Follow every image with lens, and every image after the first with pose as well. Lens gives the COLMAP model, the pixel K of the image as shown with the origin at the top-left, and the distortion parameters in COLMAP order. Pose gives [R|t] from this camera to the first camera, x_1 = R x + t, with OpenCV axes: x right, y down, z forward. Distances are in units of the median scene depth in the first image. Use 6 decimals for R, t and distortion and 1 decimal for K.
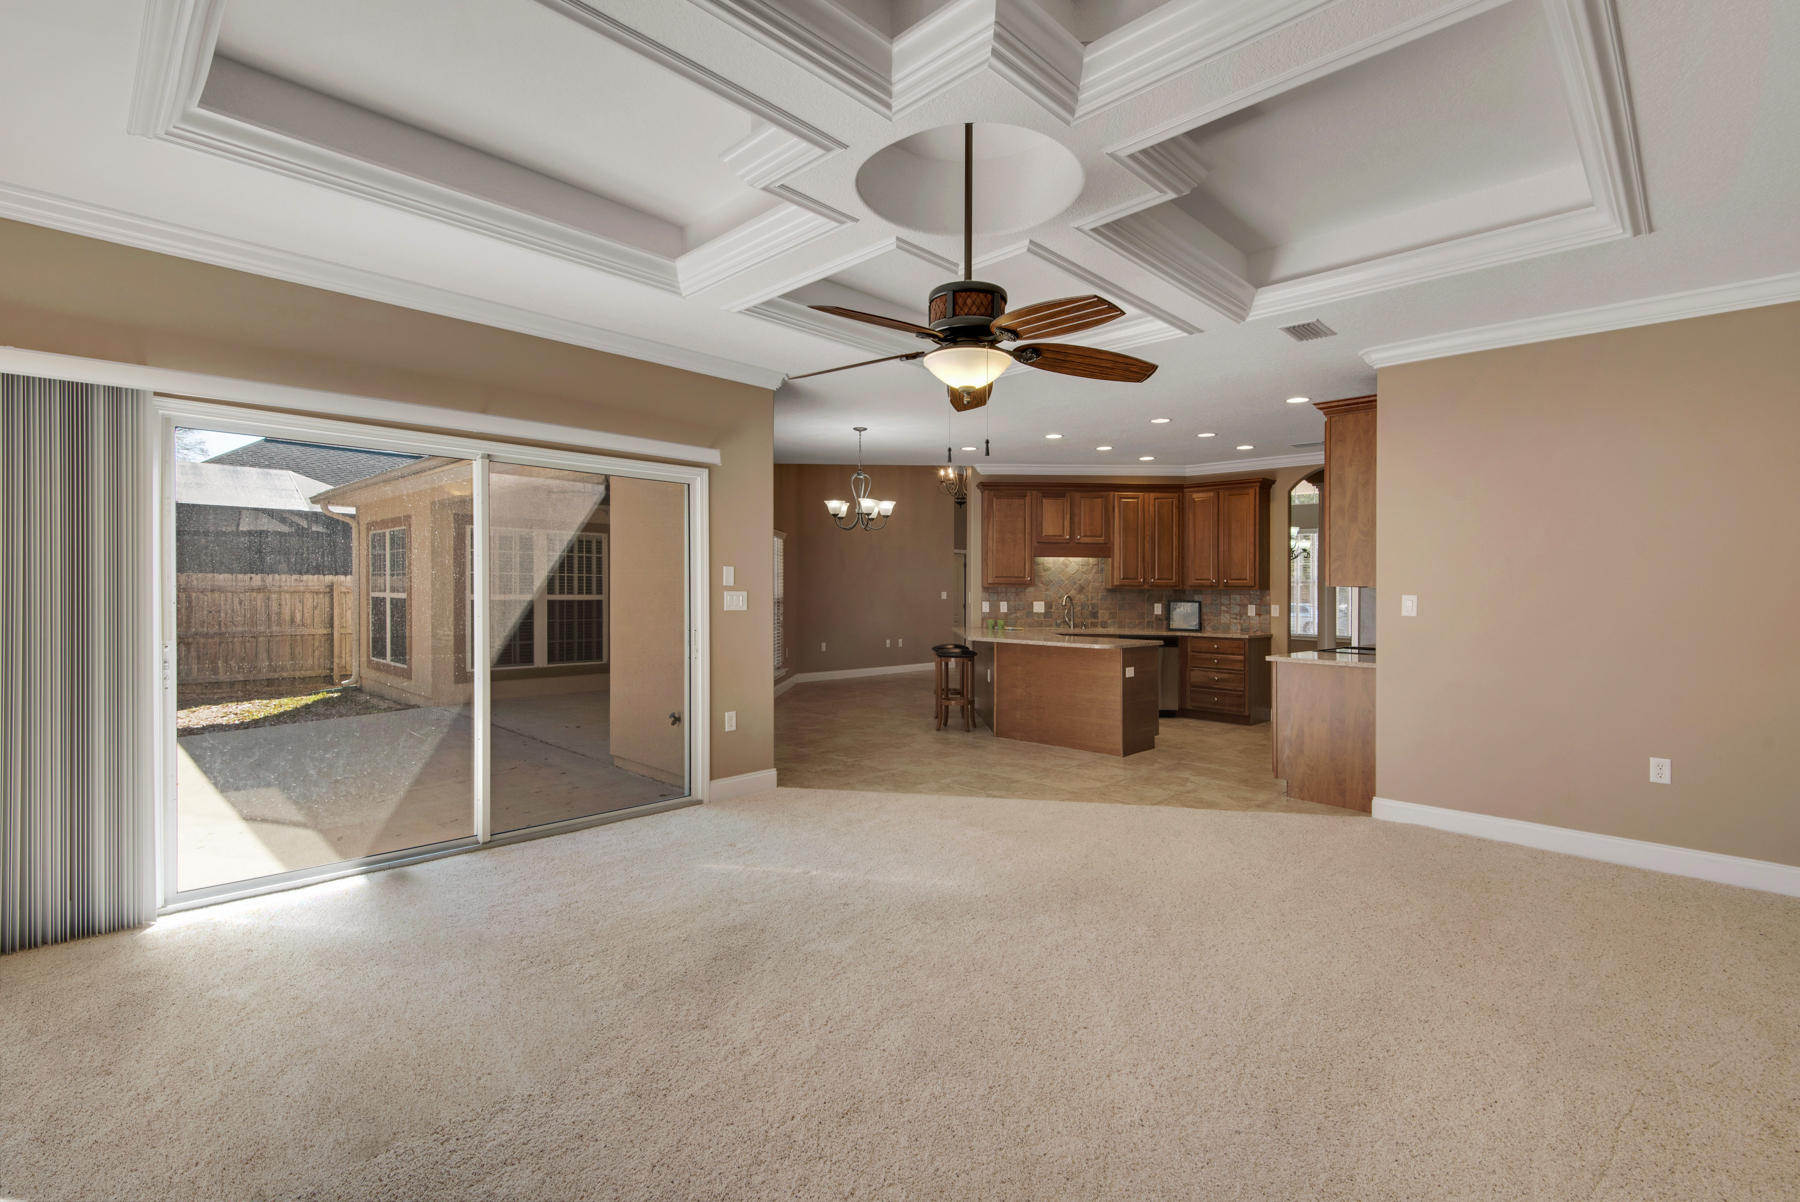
lens RADIAL K [[827.1, 0, 890.5], [0, 827.1, 600.5], [0, 0, 1]] dist [0.028426, -0.007454]
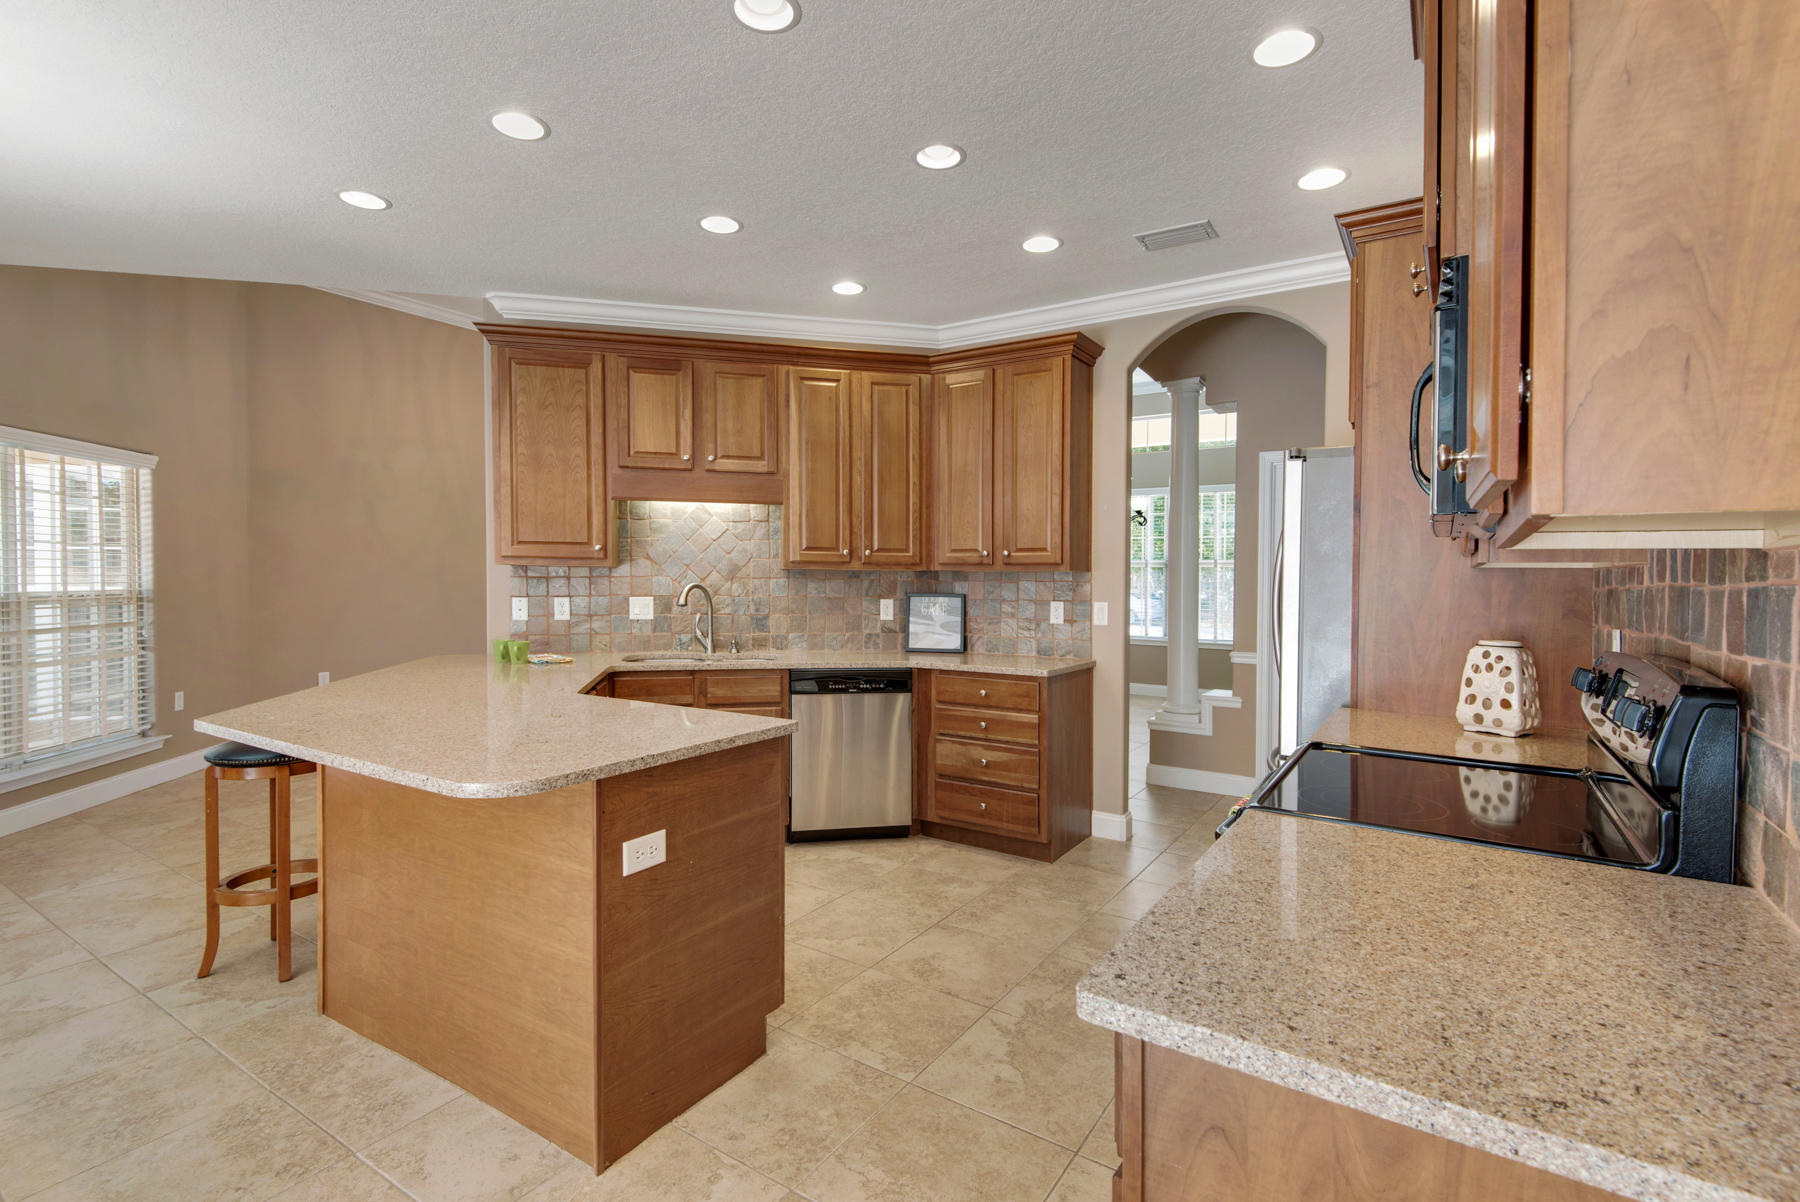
lens RADIAL K [[827.1, 0, 910.4], [0, 827.1, 605.9], [0, 0, 1]] dist [0.028426, -0.007454]
pose [[0.978133, -0.008931, 0.207790, 0.238752], [0.003918, 0.999692, 0.024525, -0.004613], [-0.207945, -0.023175, 0.977866, 0.519241]]
